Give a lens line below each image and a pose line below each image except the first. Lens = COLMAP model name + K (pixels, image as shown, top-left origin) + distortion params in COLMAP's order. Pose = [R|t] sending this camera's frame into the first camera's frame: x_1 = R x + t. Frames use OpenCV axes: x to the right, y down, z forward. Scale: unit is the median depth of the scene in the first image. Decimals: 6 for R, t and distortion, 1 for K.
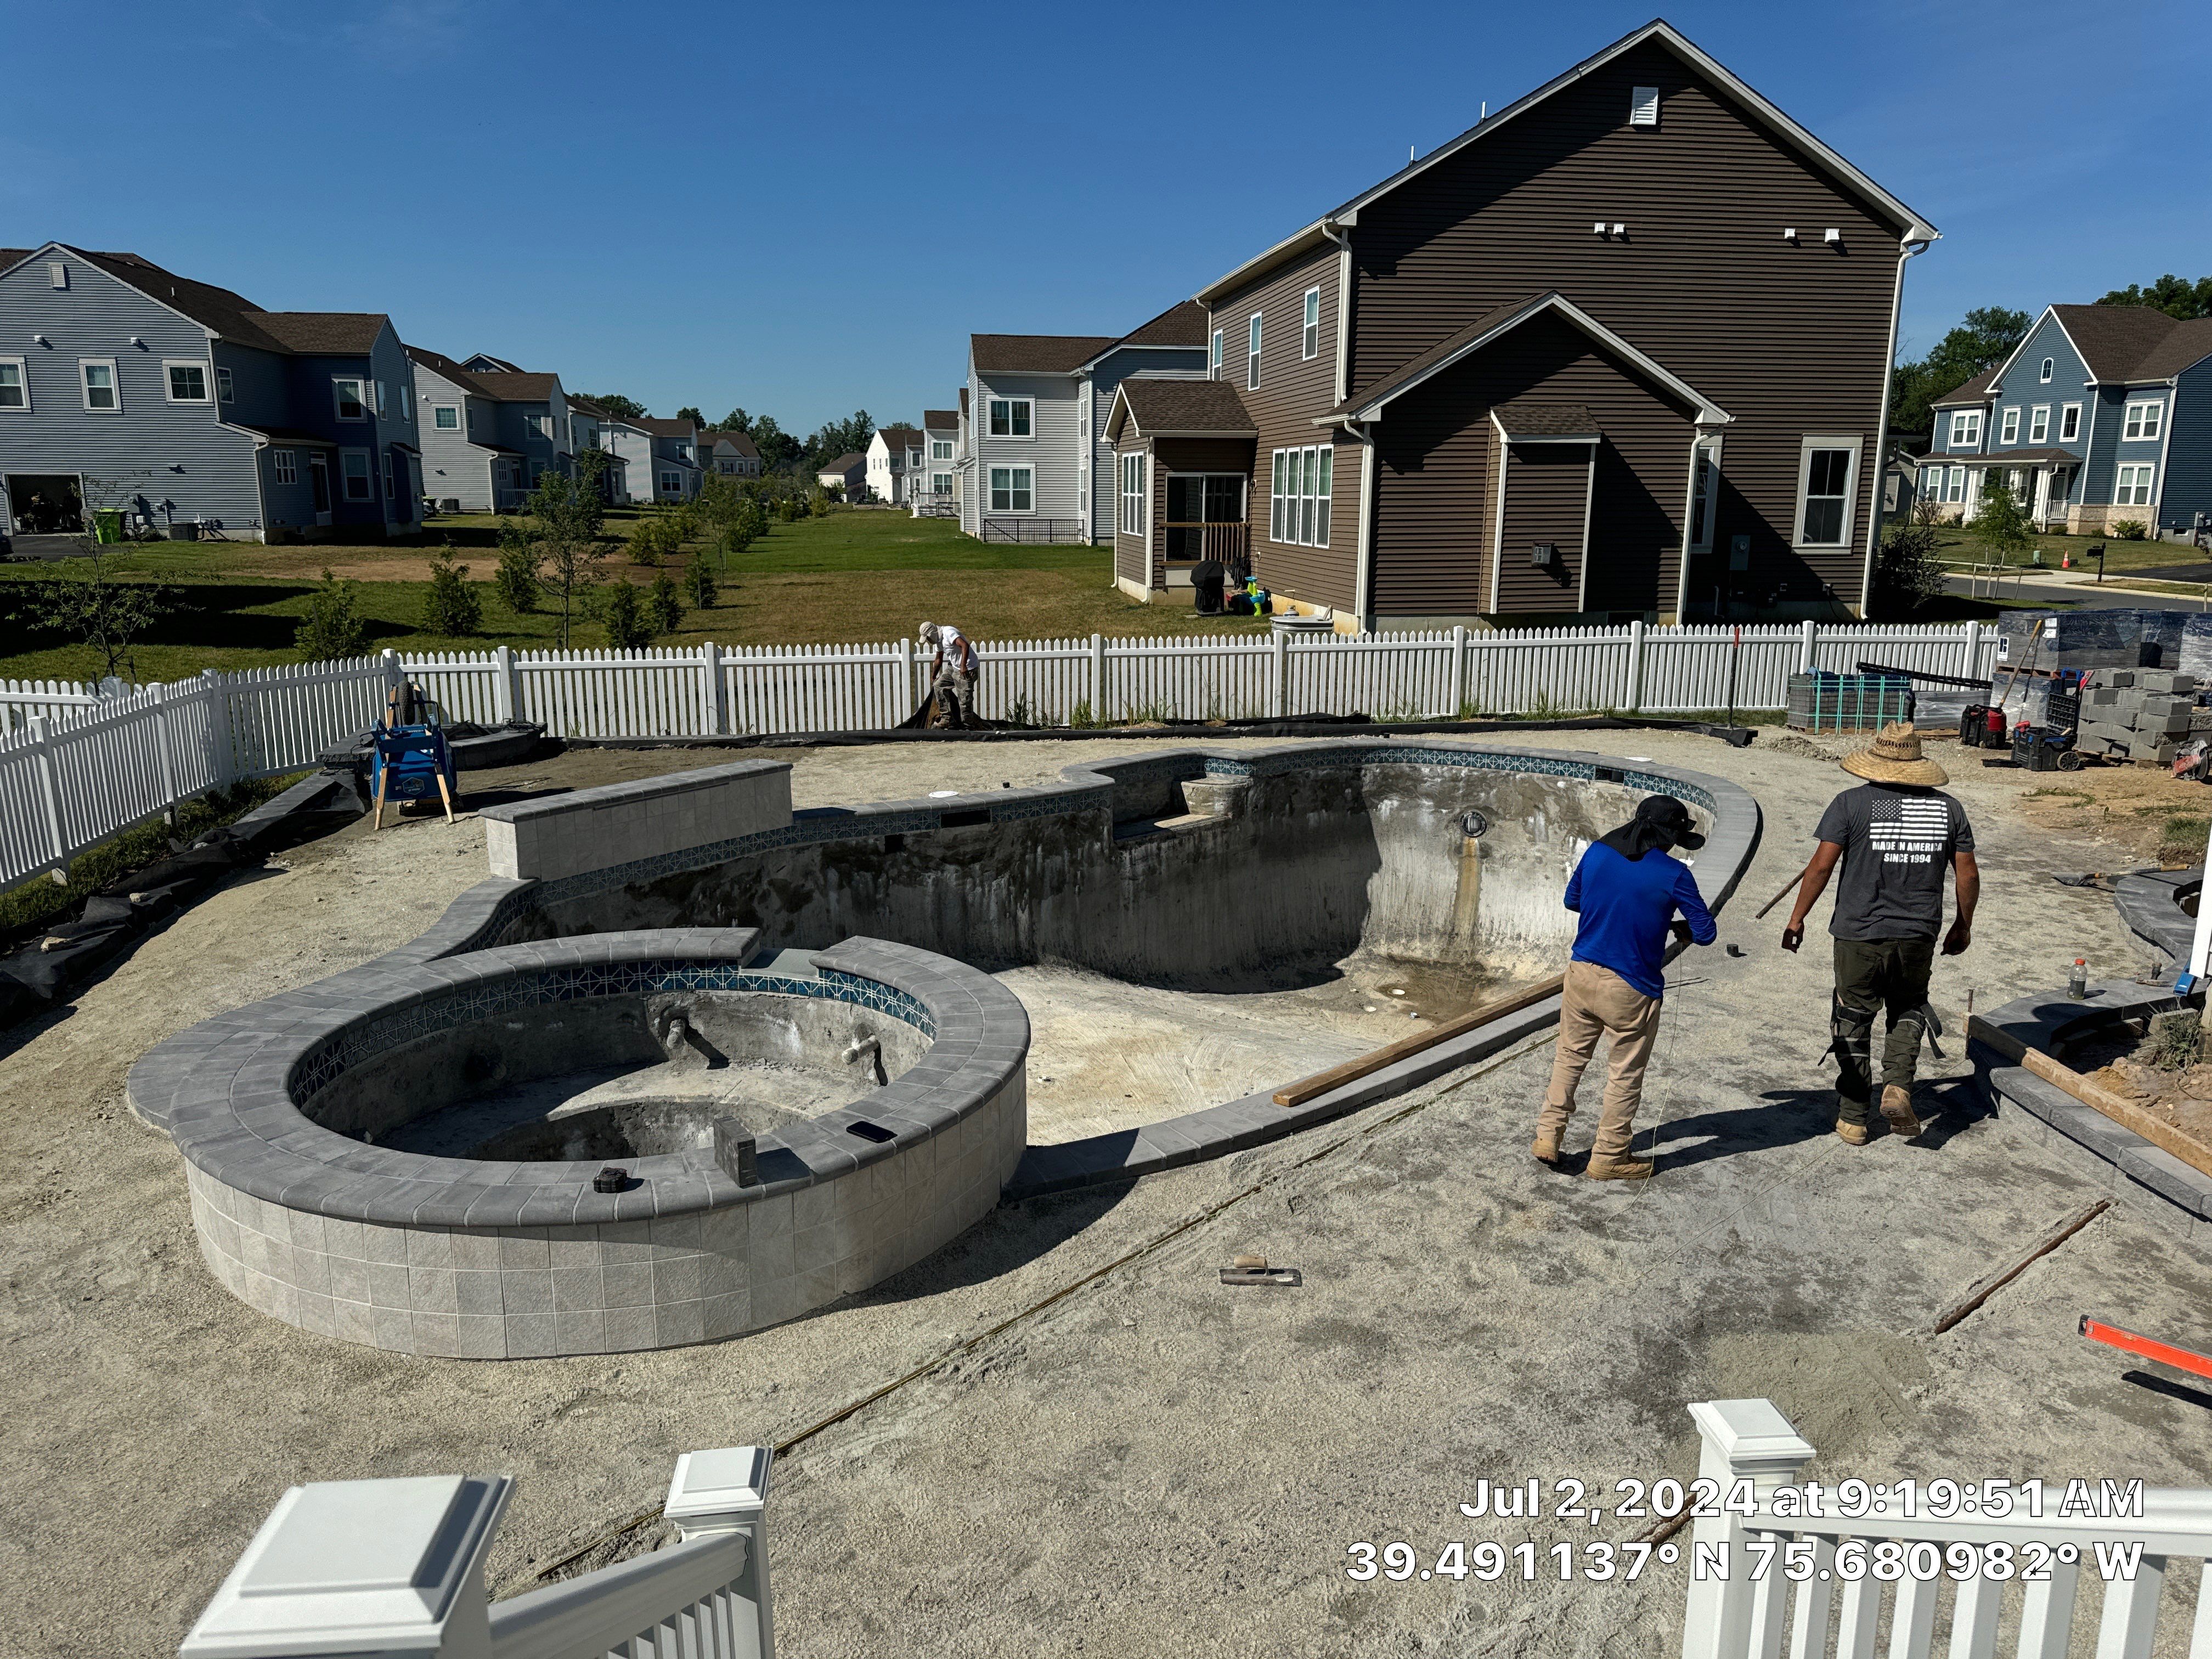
lens RADIAL K [[1538.3, 0, 1117.2], [0, 1538.3, 831.8], [0, 0, 1]] dist [0.097009, -0.107135]
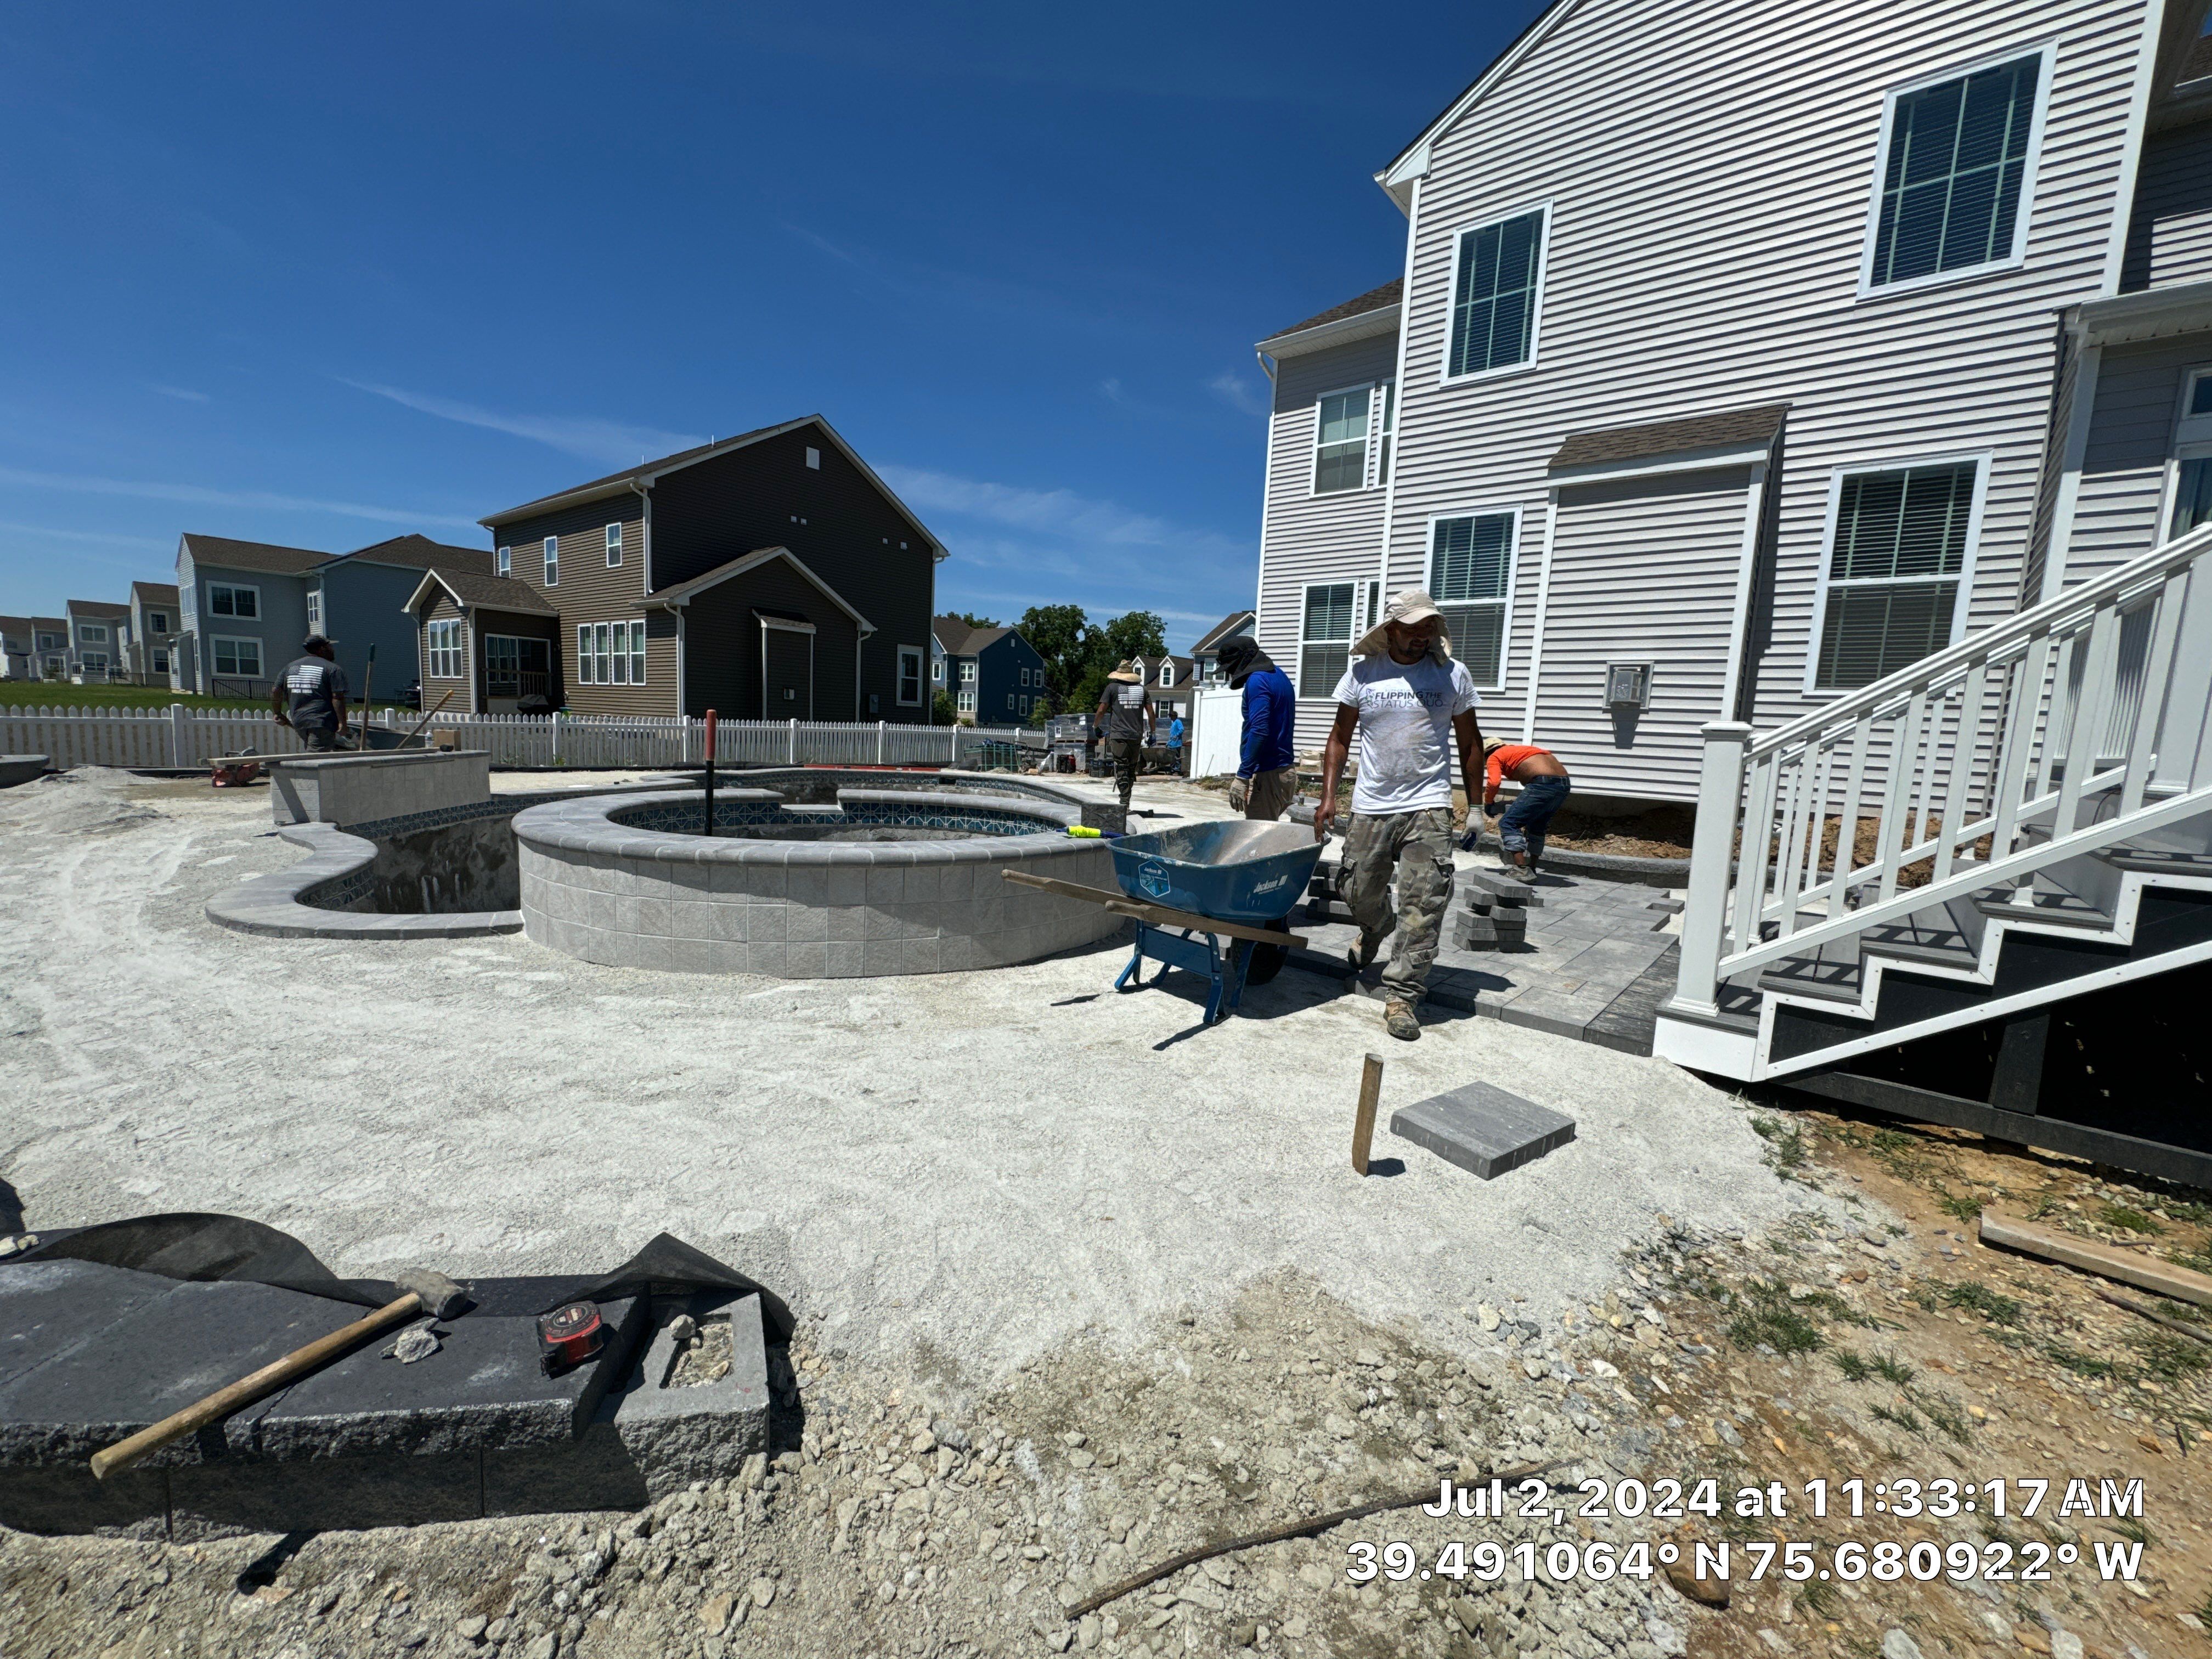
lens RADIAL K [[880.3, 0, 1103.0], [0, 880.3, 828.1], [0, 0, 1]] dist [-0.002275, 0.000577]
pose [[0.721365, -0.053423, 0.690492, -0.146804], [0.109749, 0.993240, -0.037810, 0.042283], [-0.683804, 0.103056, 0.722352, 0.060324]]
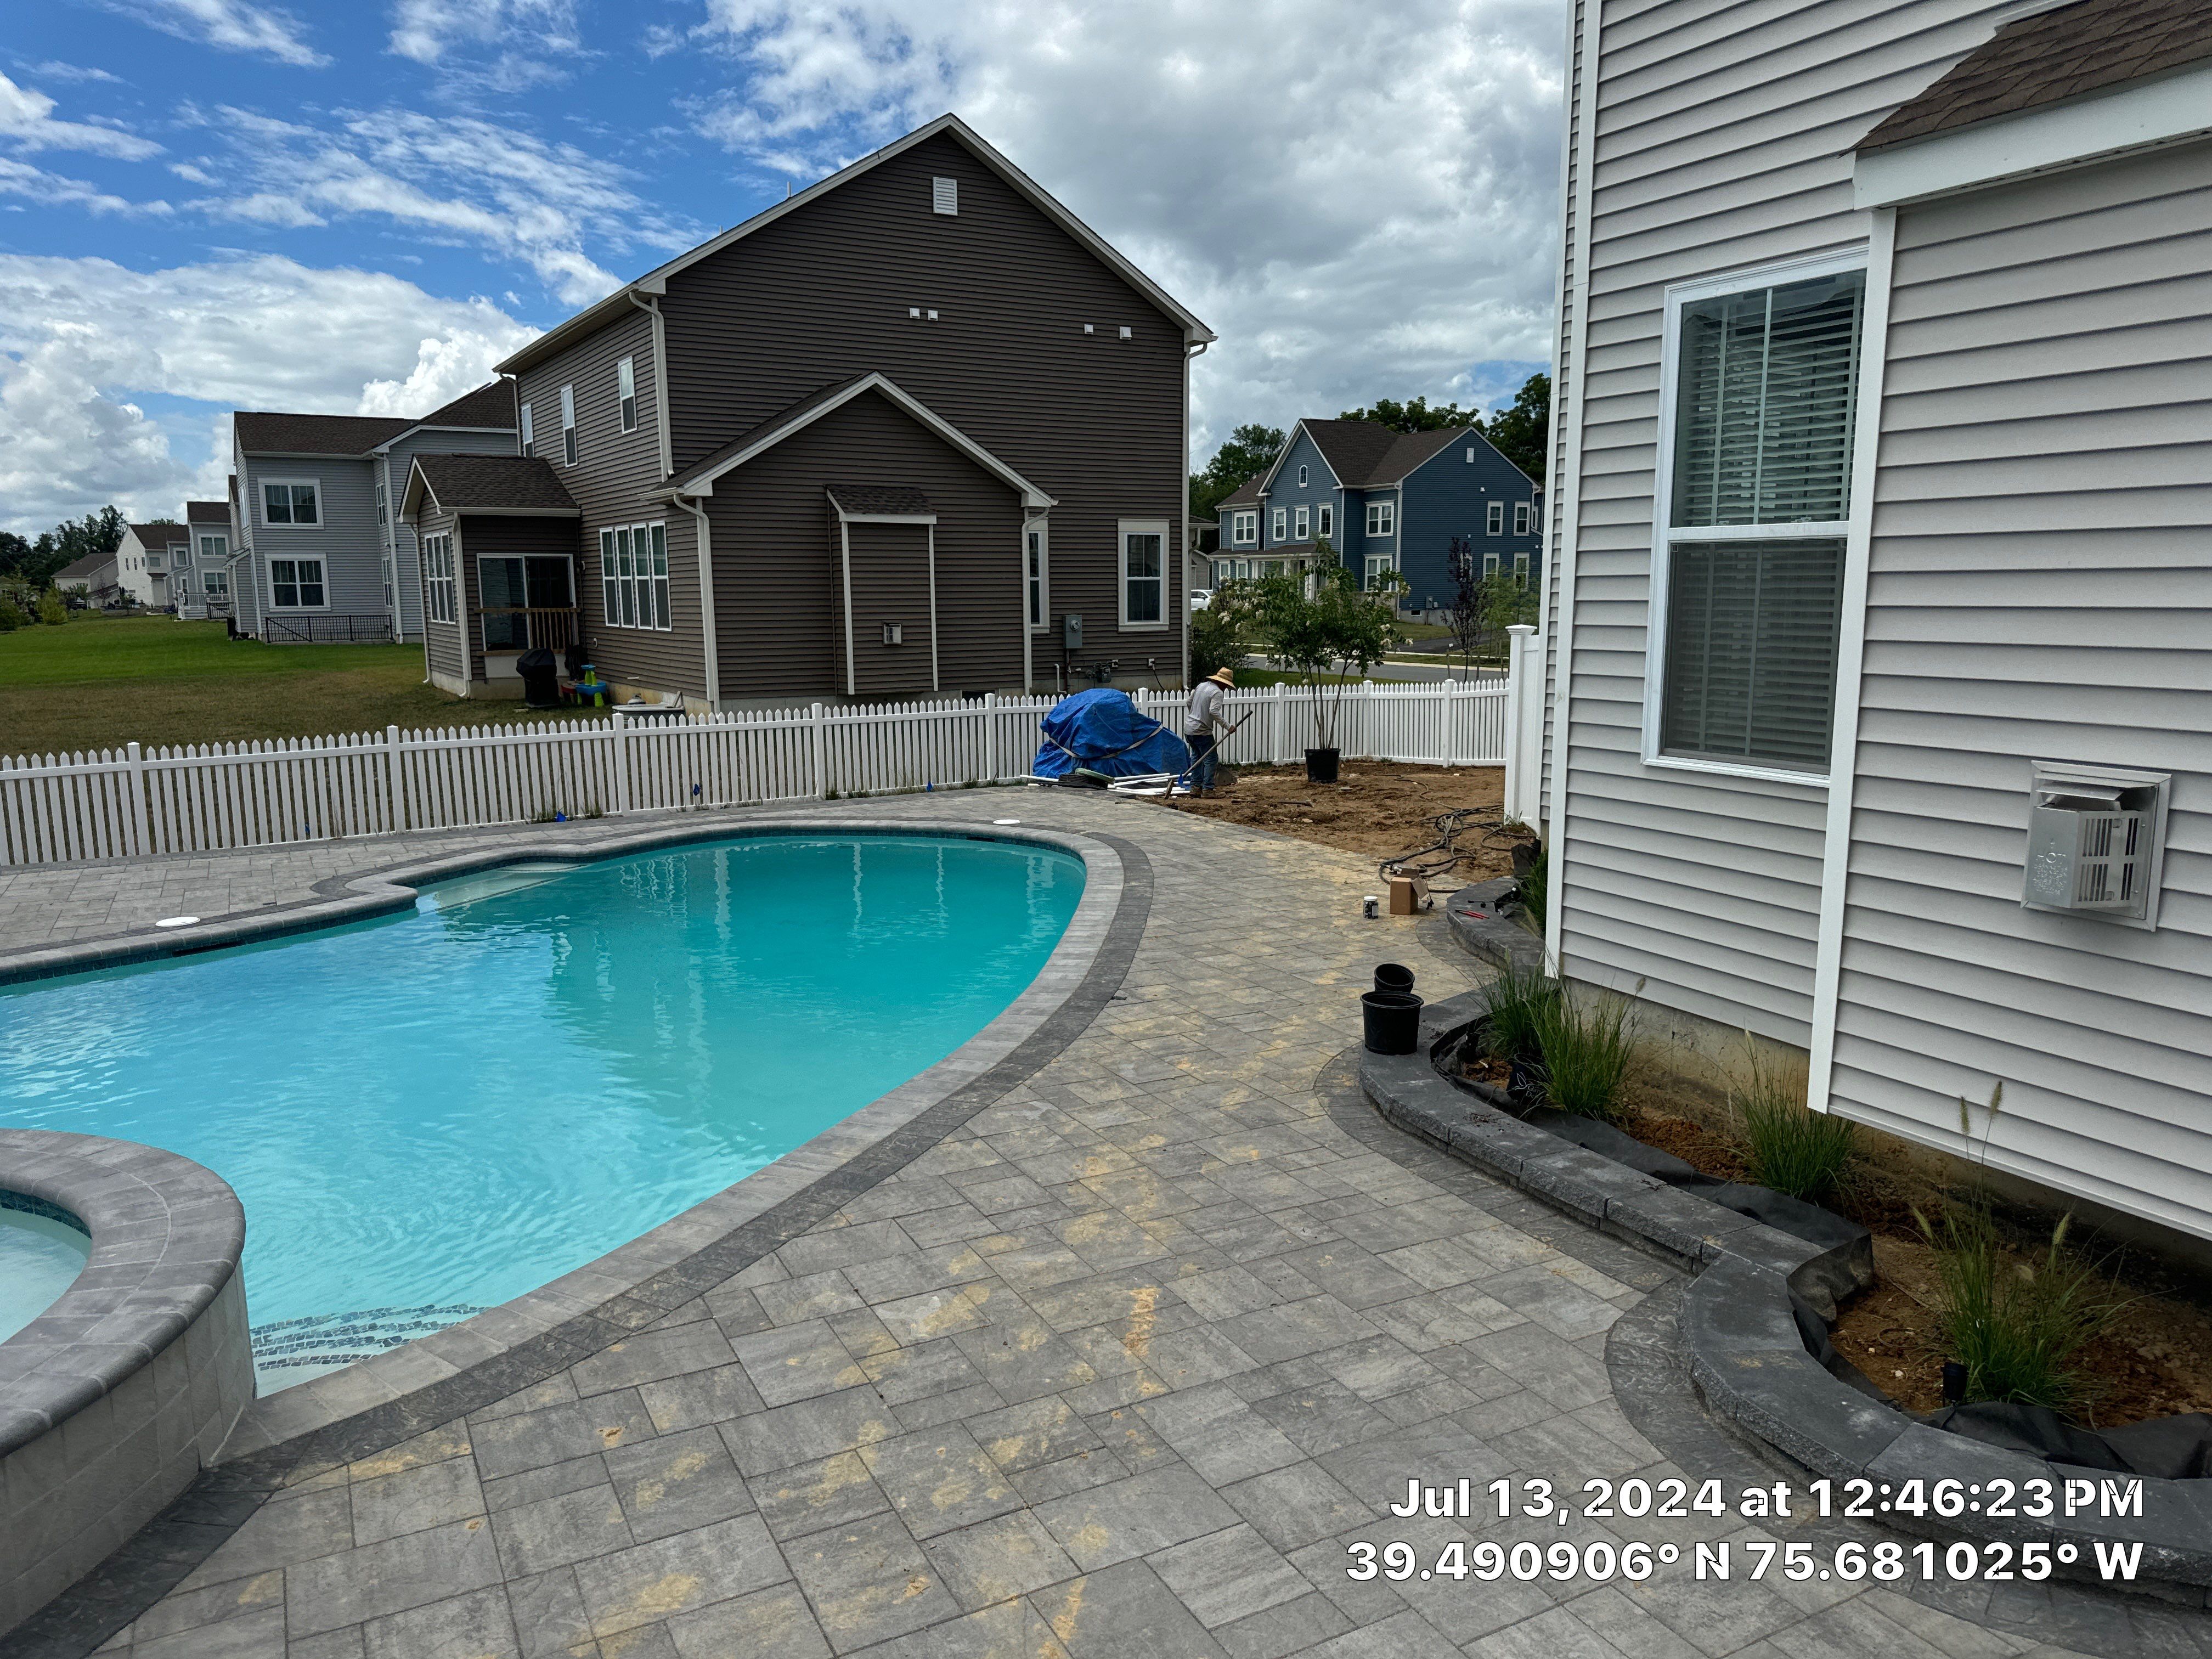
lens RADIAL K [[1556.2, 0, 1094.5], [0, 1556.2, 855.7], [0, 0, 1]] dist [0.054416, -0.071033]
pose [[0.924546, -0.077190, 0.373171, 0.010580], [0.095340, 0.994981, -0.030397, 0.003927], [-0.368952, 0.063681, 0.927264, 0.040333]]
